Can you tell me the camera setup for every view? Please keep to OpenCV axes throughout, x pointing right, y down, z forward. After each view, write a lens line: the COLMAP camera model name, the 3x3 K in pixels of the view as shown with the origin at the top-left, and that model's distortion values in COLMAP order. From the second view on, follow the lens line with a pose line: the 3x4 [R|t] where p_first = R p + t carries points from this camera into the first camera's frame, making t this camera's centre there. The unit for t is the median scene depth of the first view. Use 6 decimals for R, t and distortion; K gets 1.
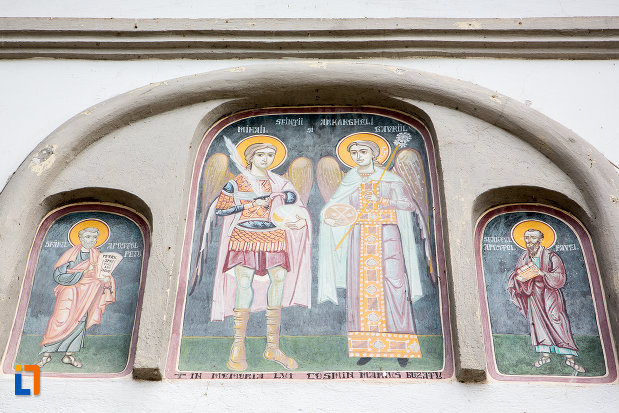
lens RADIAL K [[1255.6, 0, 306.2], [0, 1255.6, 206.0], [0, 0, 1]] dist [0.177582, 0.000000]
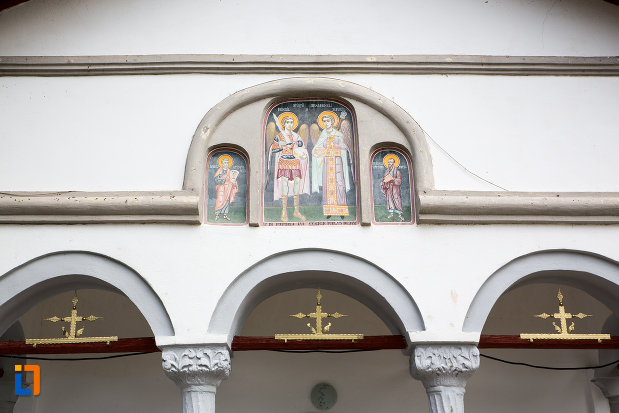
lens RADIAL K [[821.4, 0, 304.6], [0, 821.4, 204.0], [0, 0, 1]] dist [0.133879, 0.000000]
pose [[0.999463, -0.019108, 0.026609, -0.052994], [0.006796, 0.915524, 0.402206, -0.596241], [-0.032047, -0.401809, 0.915162, -0.633361]]
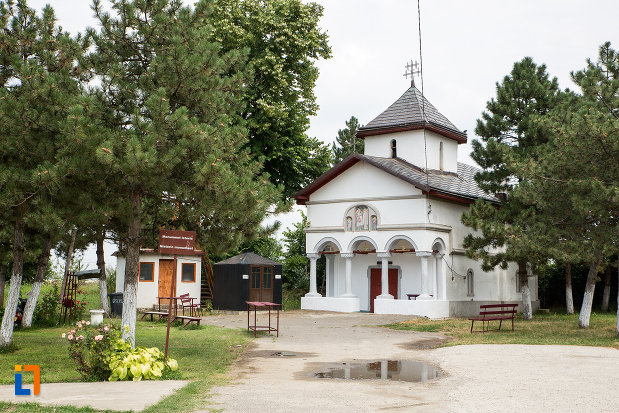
lens RADIAL K [[773.9, 0, 311.0], [0, 773.9, 179.9], [0, 0, 1]] dist [0.237398, 0.000000]
pose [[0.798470, -0.091698, -0.595011, 4.876987], [0.421169, 0.791303, 0.443235, -4.524780], [0.430190, -0.604510, 0.670451, -4.952682]]
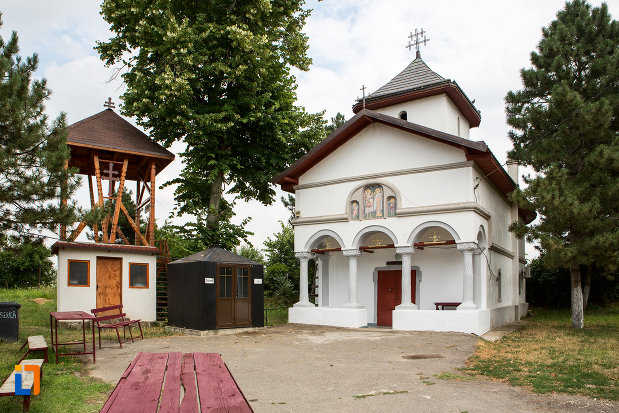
lens RADIAL K [[459.4, 0, 304.9], [0, 459.4, 258.8], [0, 0, 1]] dist [-0.103254, 0.035676]
pose [[0.829689, -0.054850, -0.555524, 1.640921], [0.394928, 0.760999, 0.514697, -1.824990], [0.394522, -0.646430, 0.653054, -2.047735]]
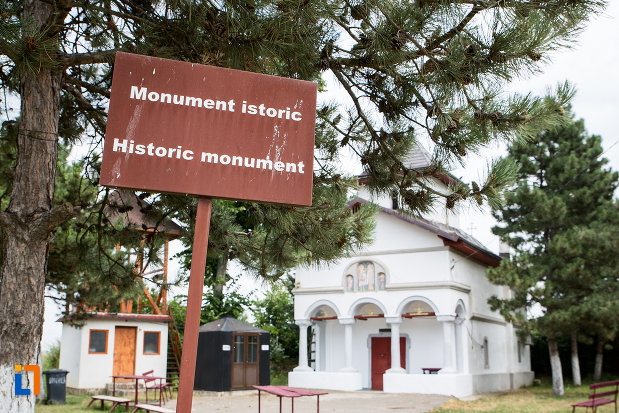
lens RADIAL K [[645.0, 0, 317.2], [0, 645.0, 227.9], [0, 0, 1]] dist [0.063659, 0.000000]
pose [[0.858385, -0.115492, -0.499837, 2.748284], [0.364680, 0.822642, 0.436197, -3.229221], [0.360810, -0.556706, 0.748261, -3.530699]]
